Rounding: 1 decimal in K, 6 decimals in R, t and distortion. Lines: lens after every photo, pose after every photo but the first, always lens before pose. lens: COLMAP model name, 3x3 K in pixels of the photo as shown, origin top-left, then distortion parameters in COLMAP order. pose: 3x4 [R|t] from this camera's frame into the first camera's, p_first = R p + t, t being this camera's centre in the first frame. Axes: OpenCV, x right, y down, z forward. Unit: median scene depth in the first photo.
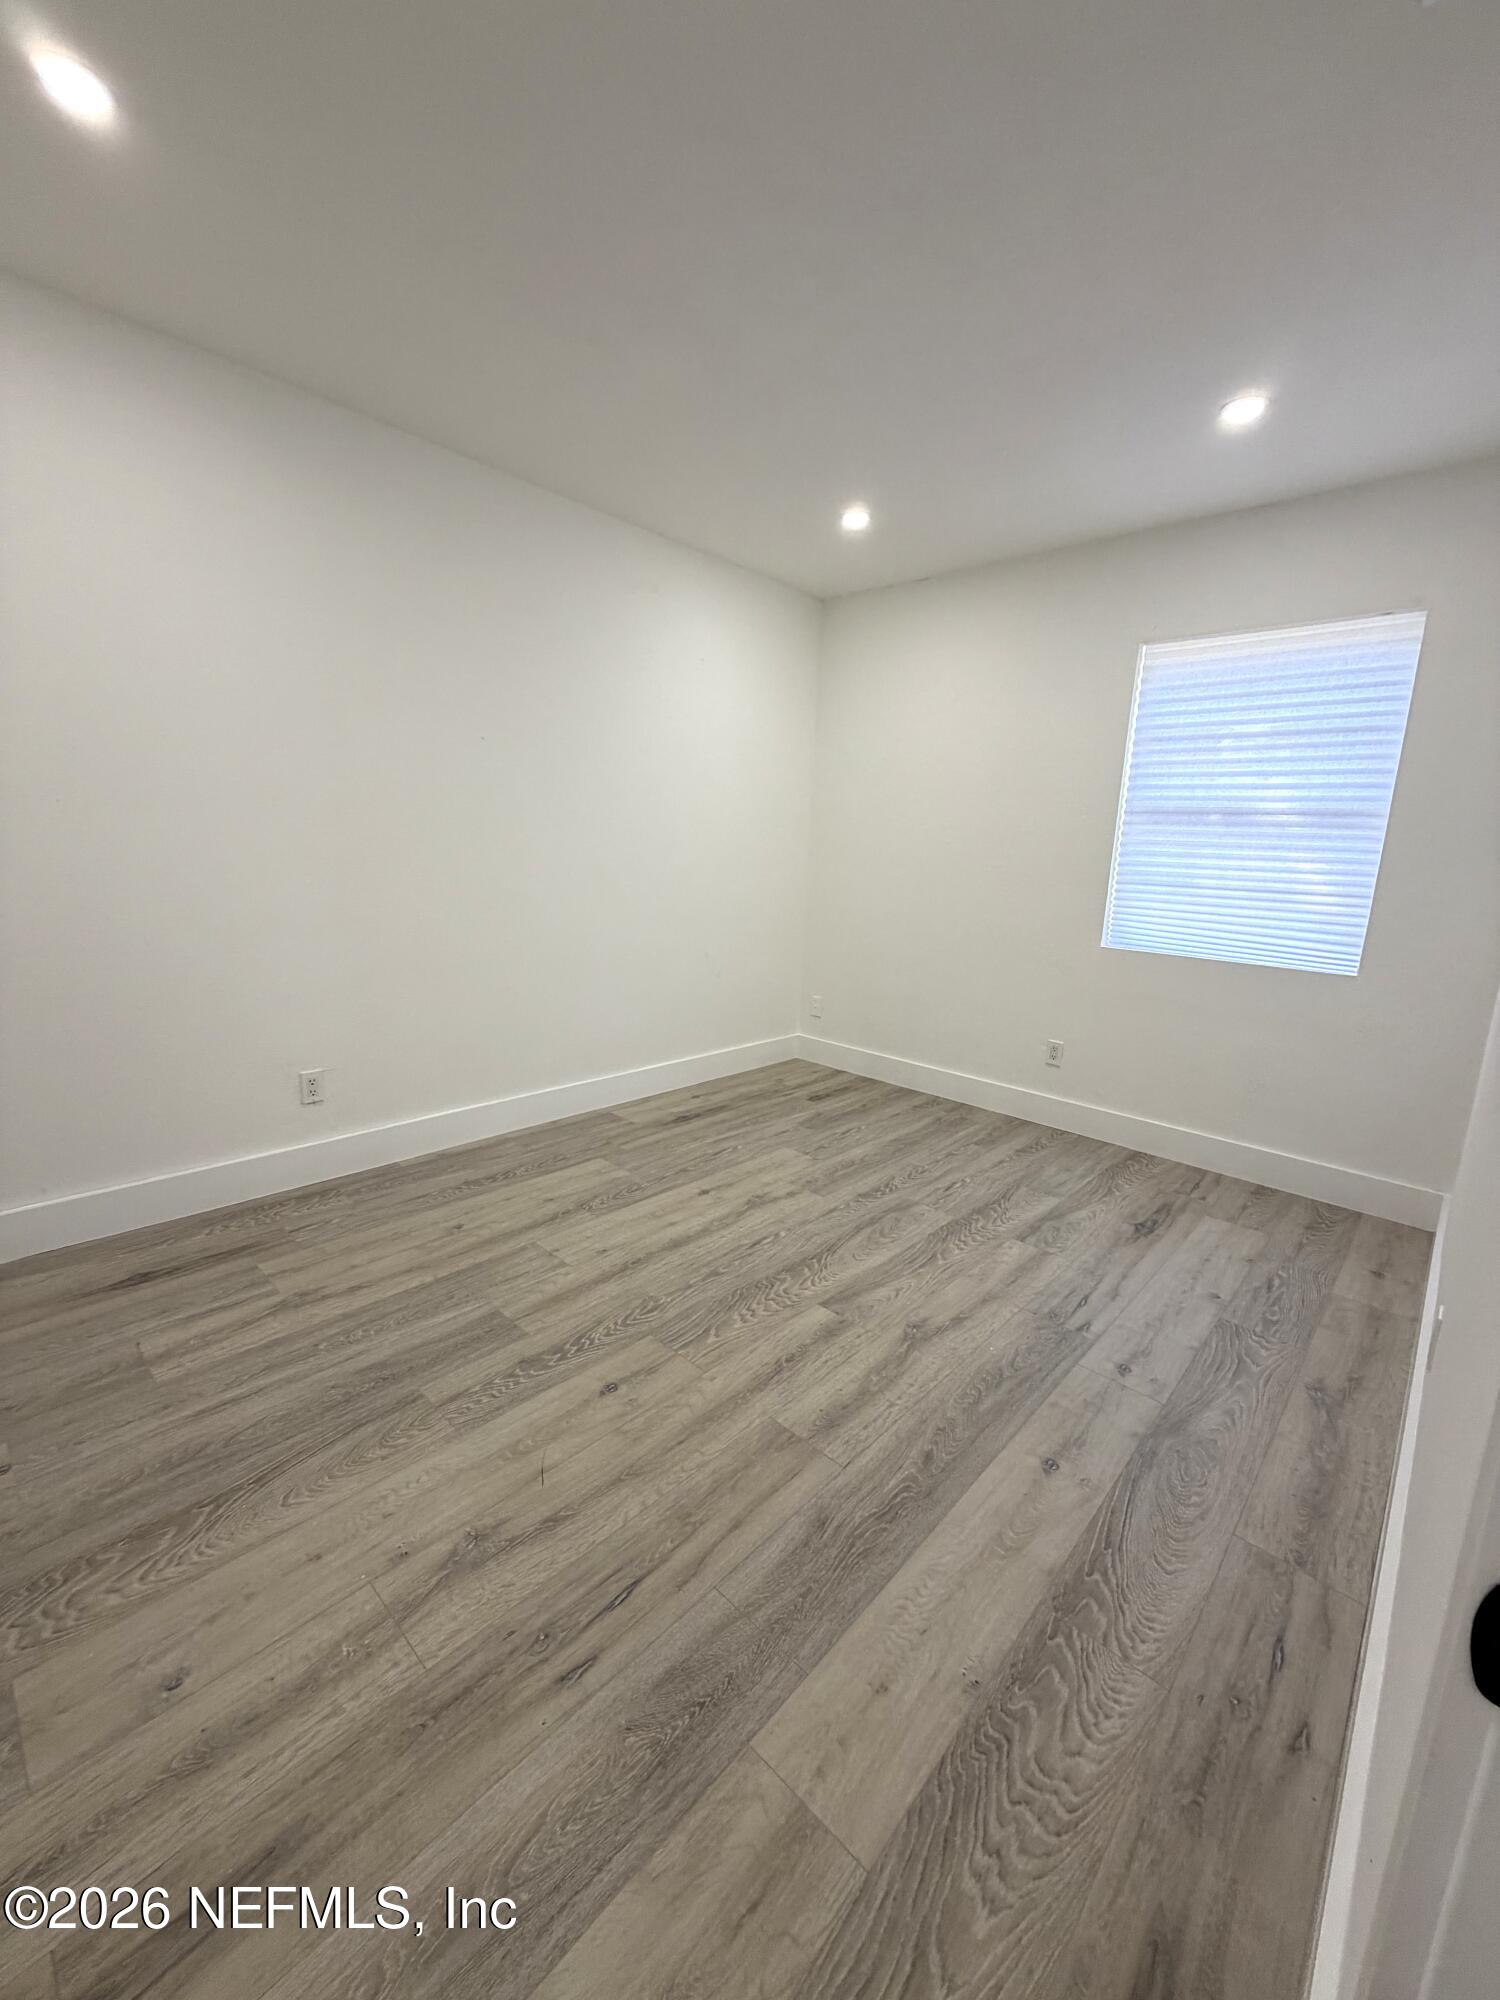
lens RADIAL K [[797.6, 0, 748.0], [0, 797.6, 998.4], [0, 0, 1]] dist [-0.000451, -0.000367]
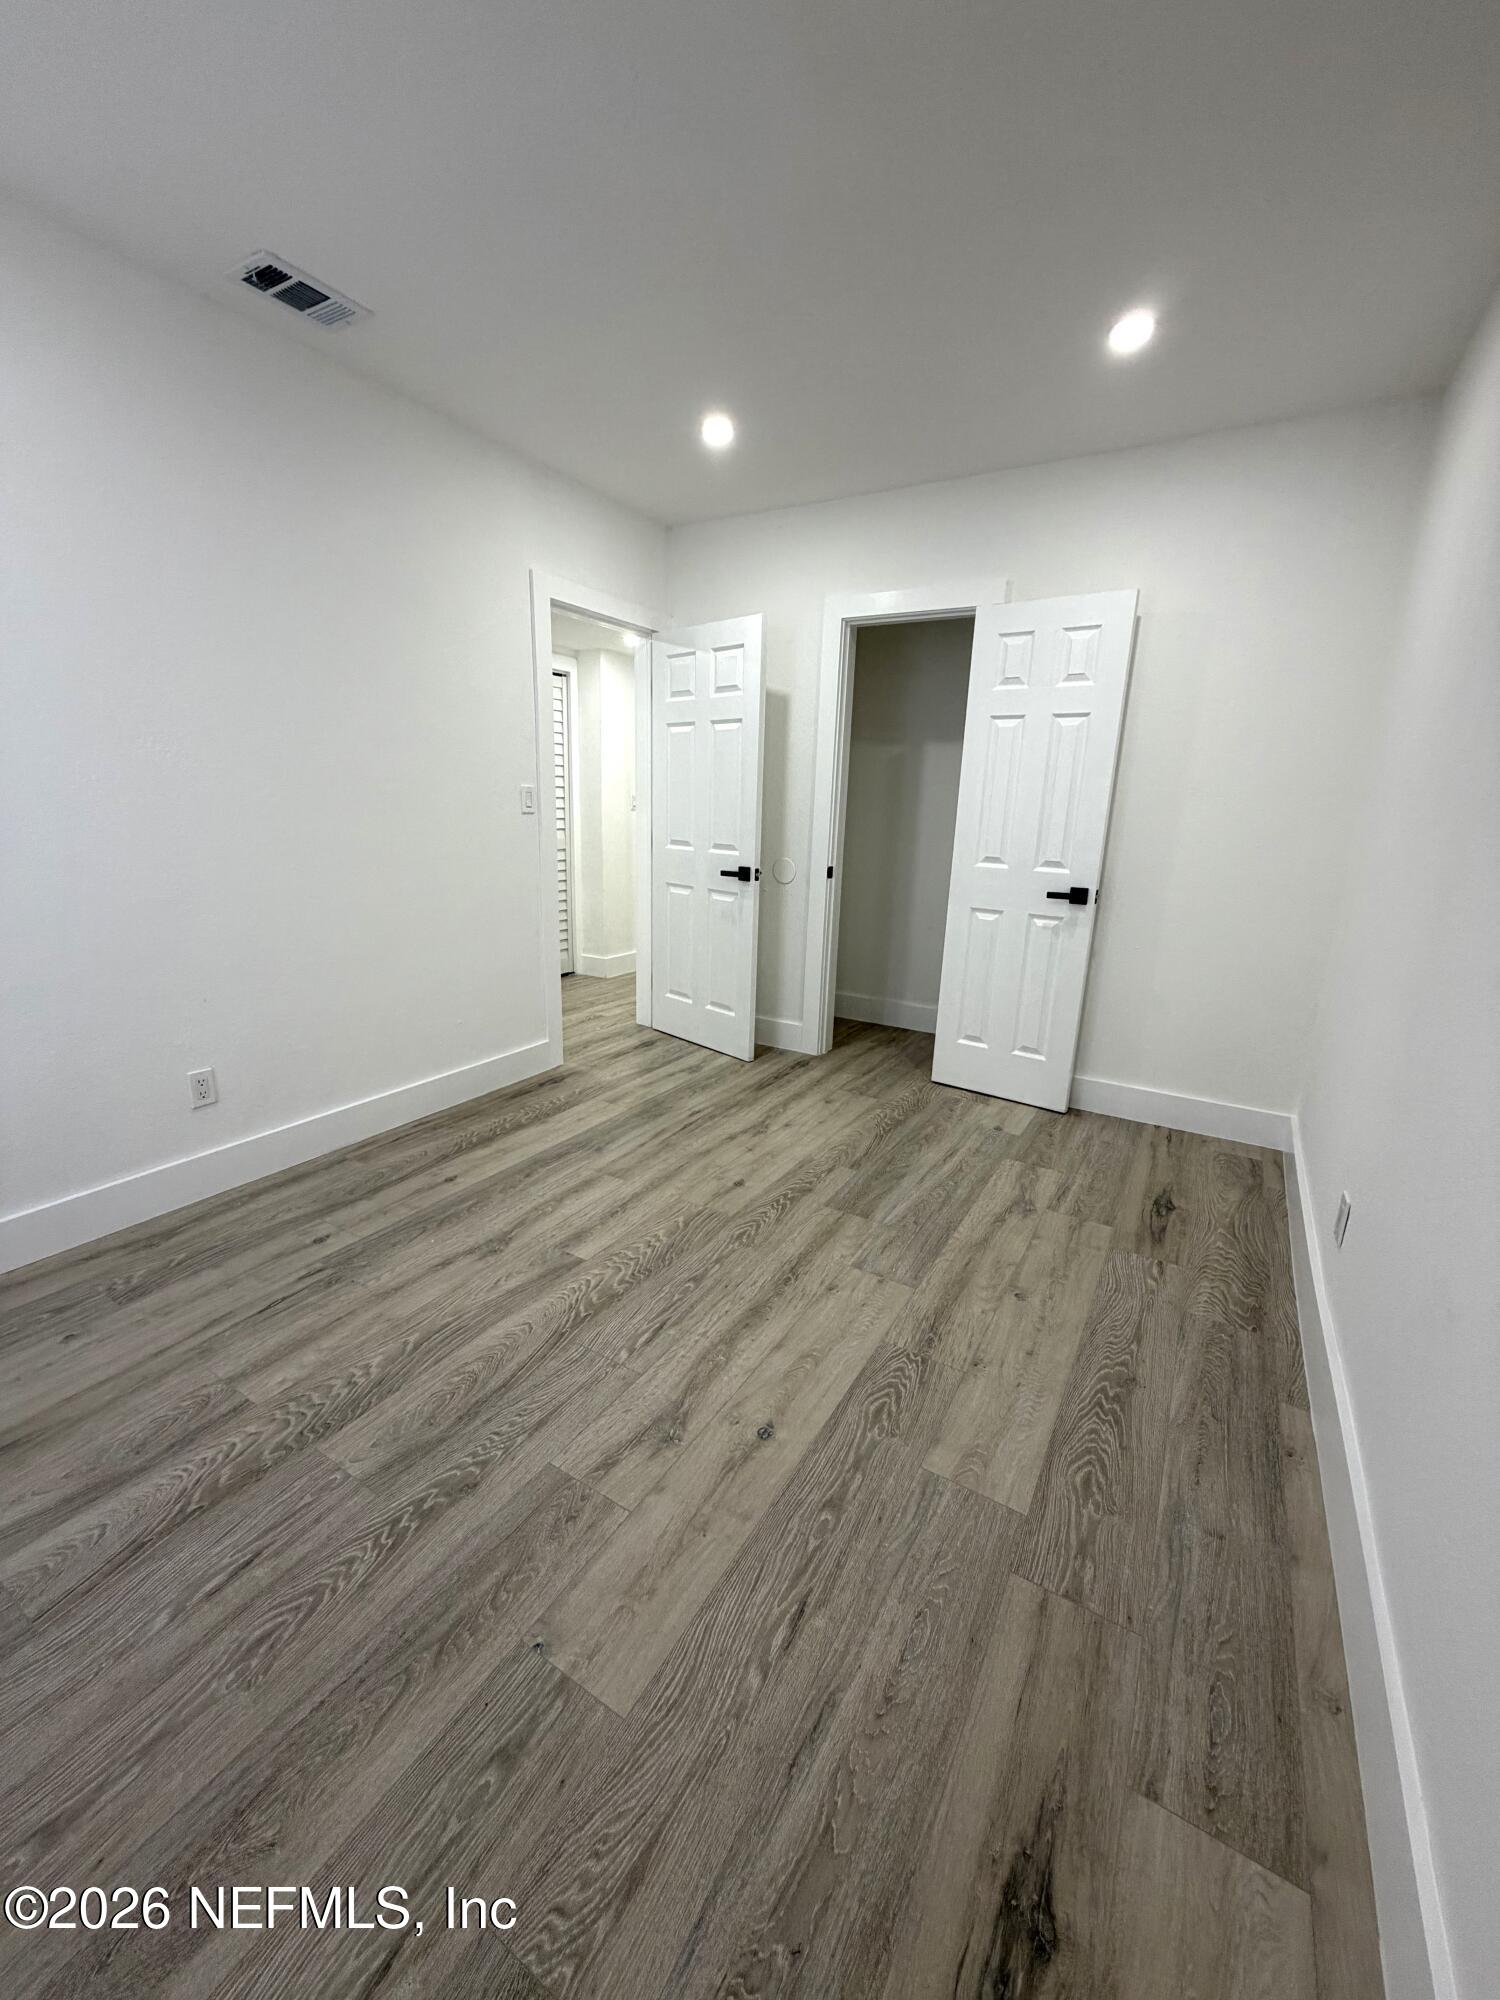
lens RADIAL K [[797.6, 0, 748.0], [0, 797.6, 998.4], [0, 0, 1]] dist [-0.000451, -0.000367]
pose [[-0.975885, -0.017998, -0.217543, 0.112042], [-0.108106, 0.905644, 0.410027, -0.347281], [0.189637, 0.423657, -0.885750, 1.776015]]
